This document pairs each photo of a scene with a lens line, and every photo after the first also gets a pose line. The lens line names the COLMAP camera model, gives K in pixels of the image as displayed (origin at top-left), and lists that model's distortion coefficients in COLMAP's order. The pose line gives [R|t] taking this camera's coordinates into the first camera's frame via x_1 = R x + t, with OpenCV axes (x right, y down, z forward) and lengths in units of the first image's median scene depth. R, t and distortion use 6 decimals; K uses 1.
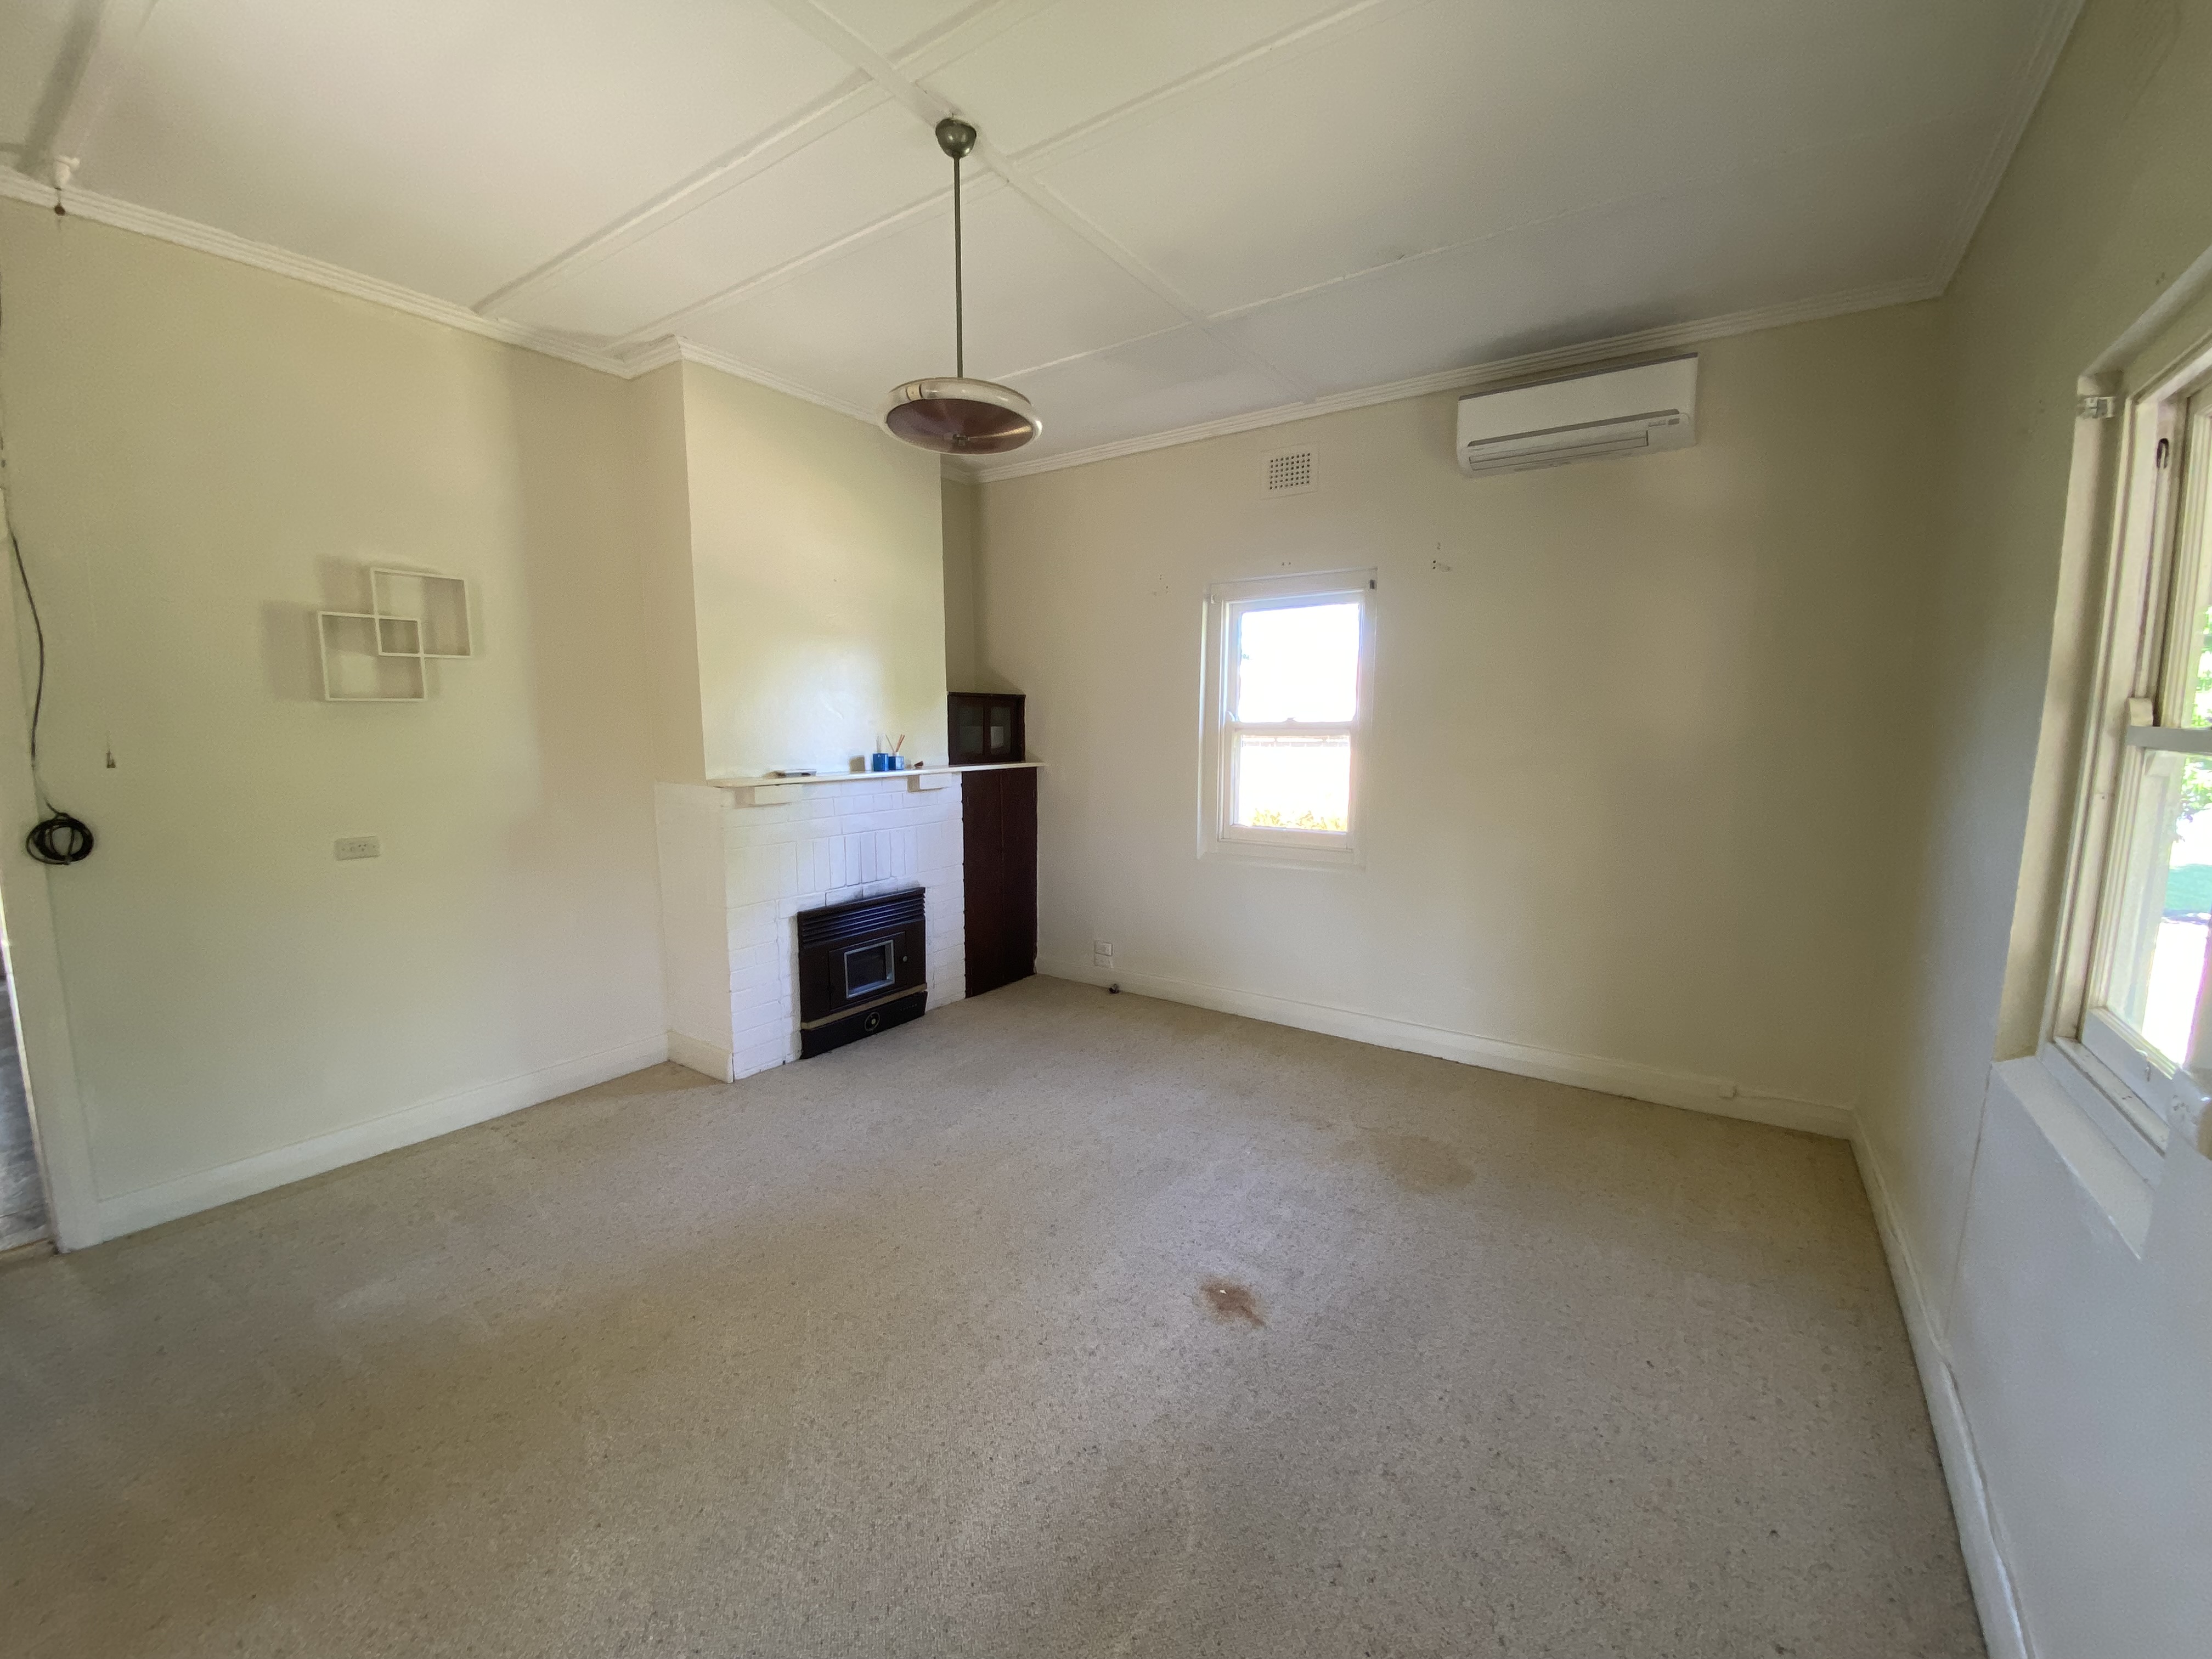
lens RADIAL K [[901.2, 0, 1089.0], [0, 901.2, 831.5], [0, 0, 1]] dist [0.041178, -0.031420]
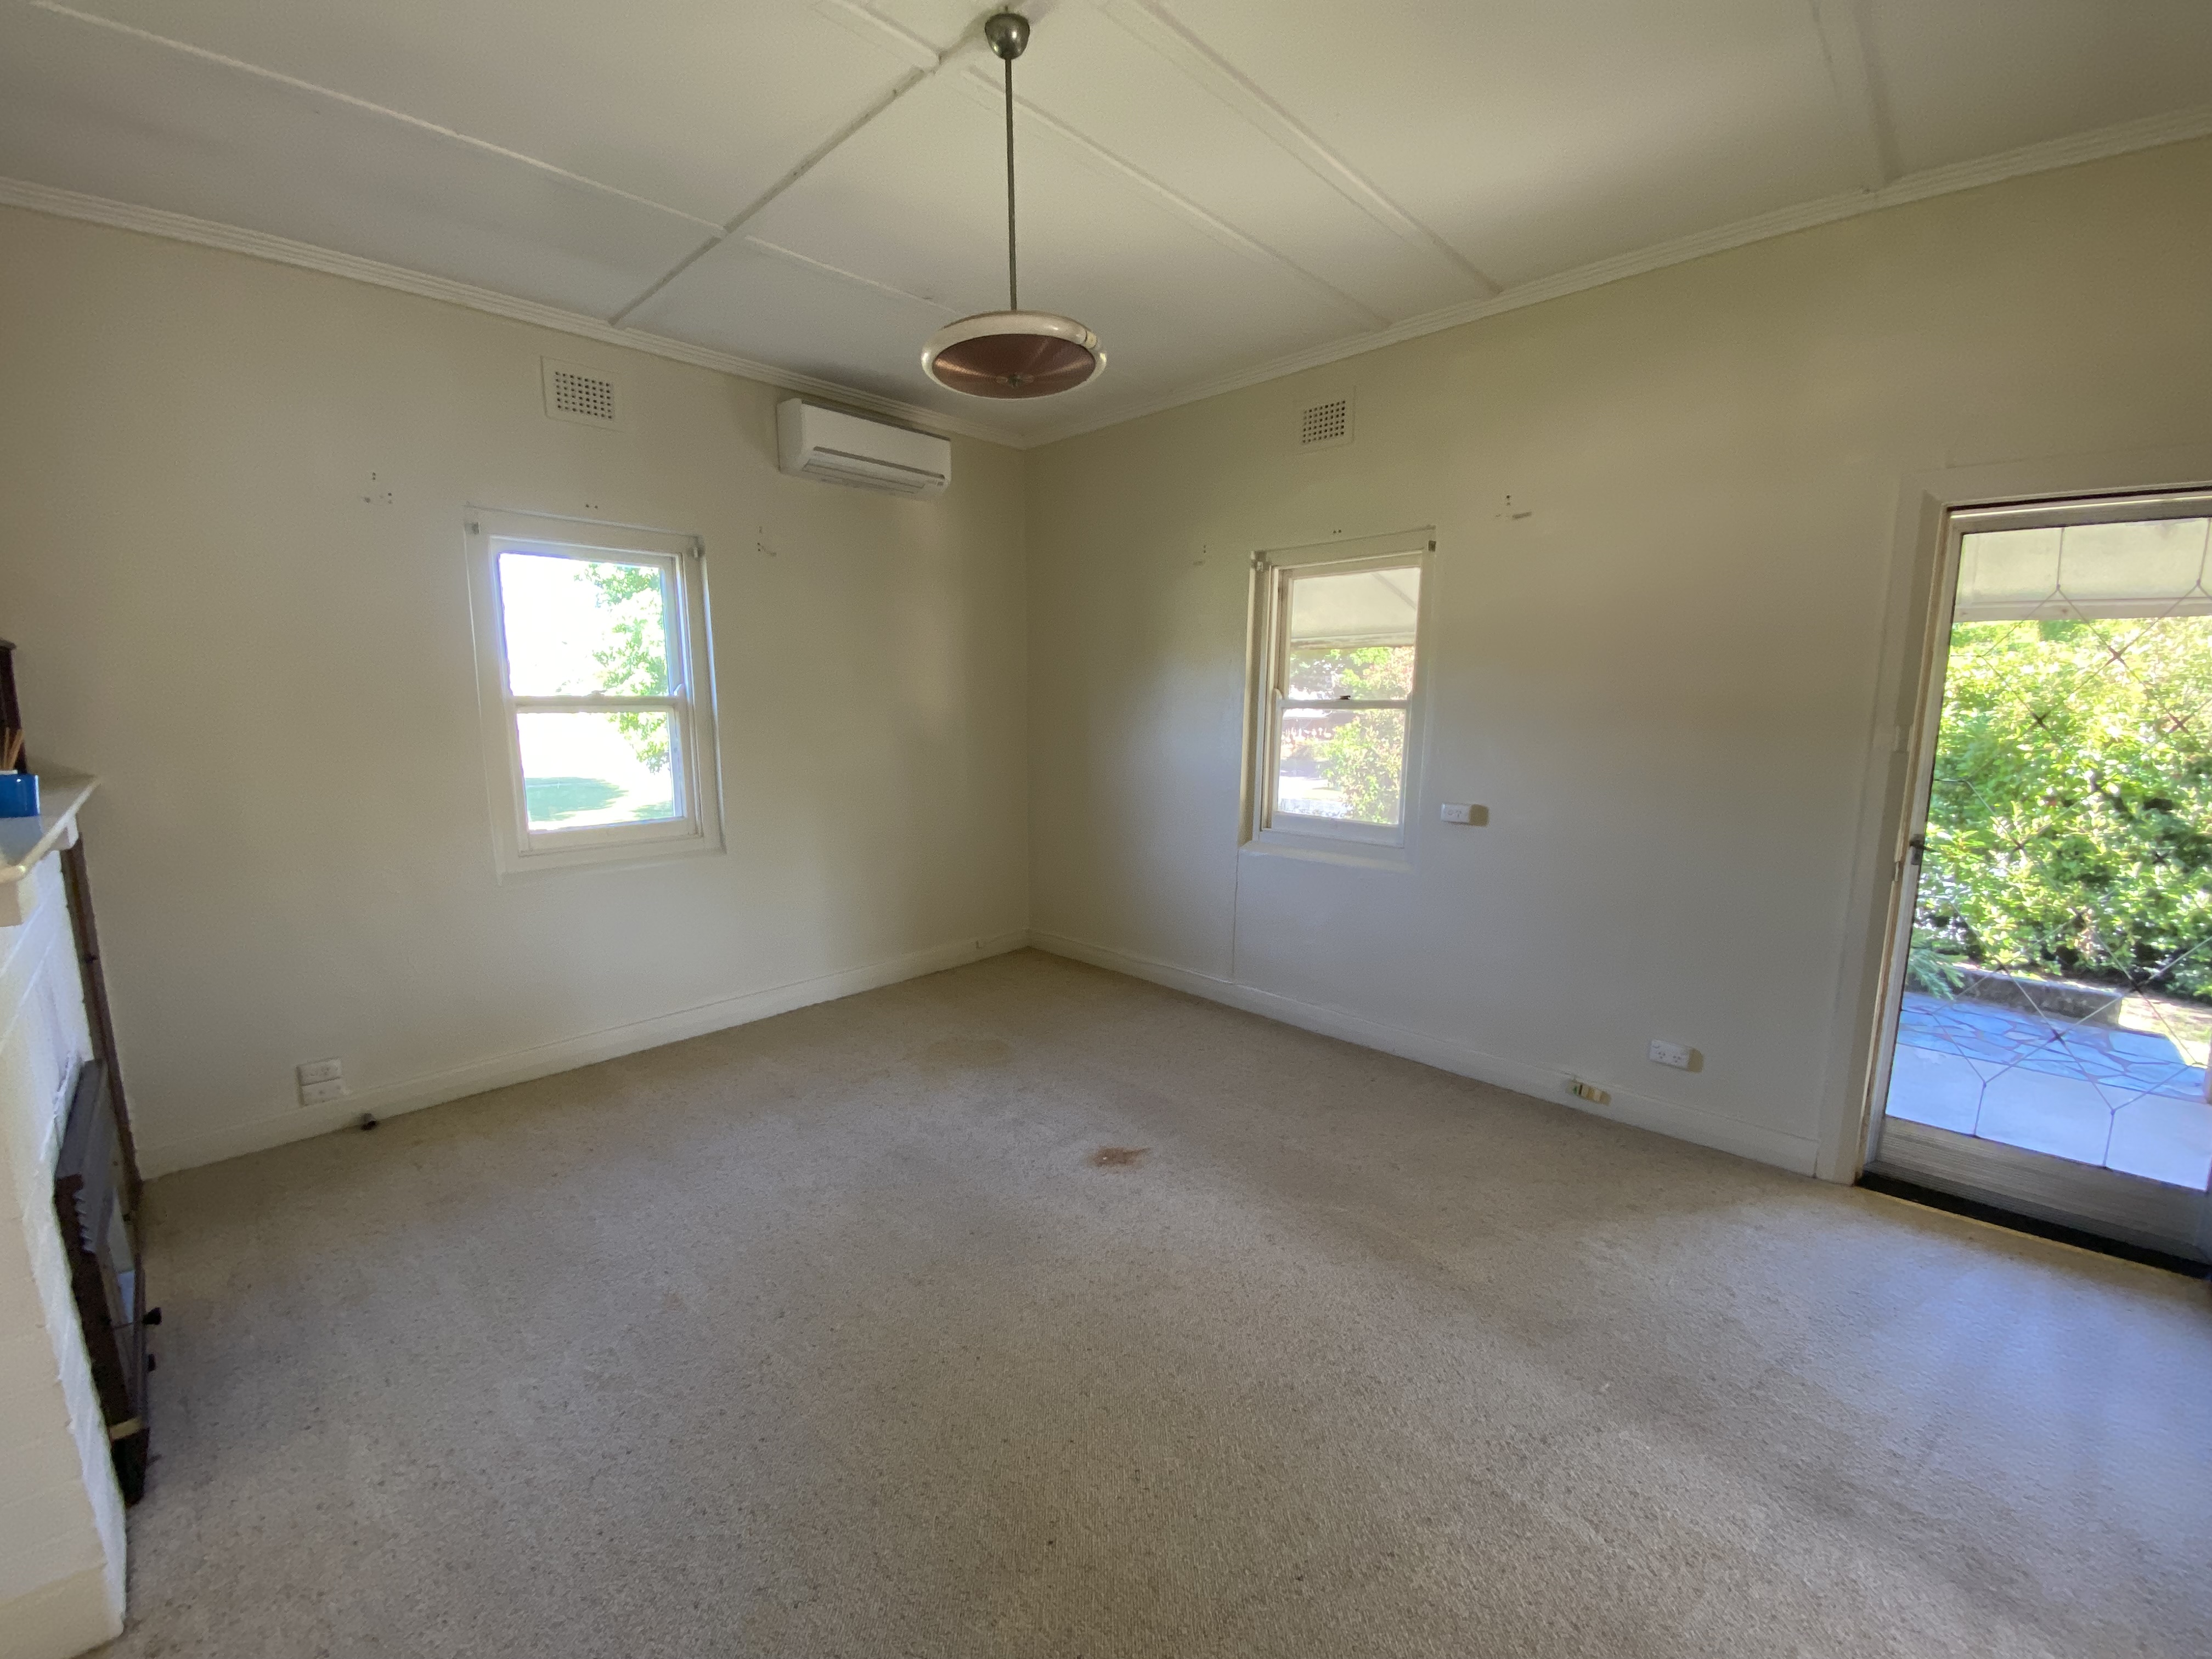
lens RADIAL K [[901.2, 0, 1089.0], [0, 901.2, 831.5], [0, 0, 1]] dist [0.041178, -0.031420]
pose [[0.164139, -0.148899, 0.975135, -0.660724], [0.124309, 0.983784, 0.129295, -0.063703], [-0.978573, 0.099995, 0.179987, 0.500483]]
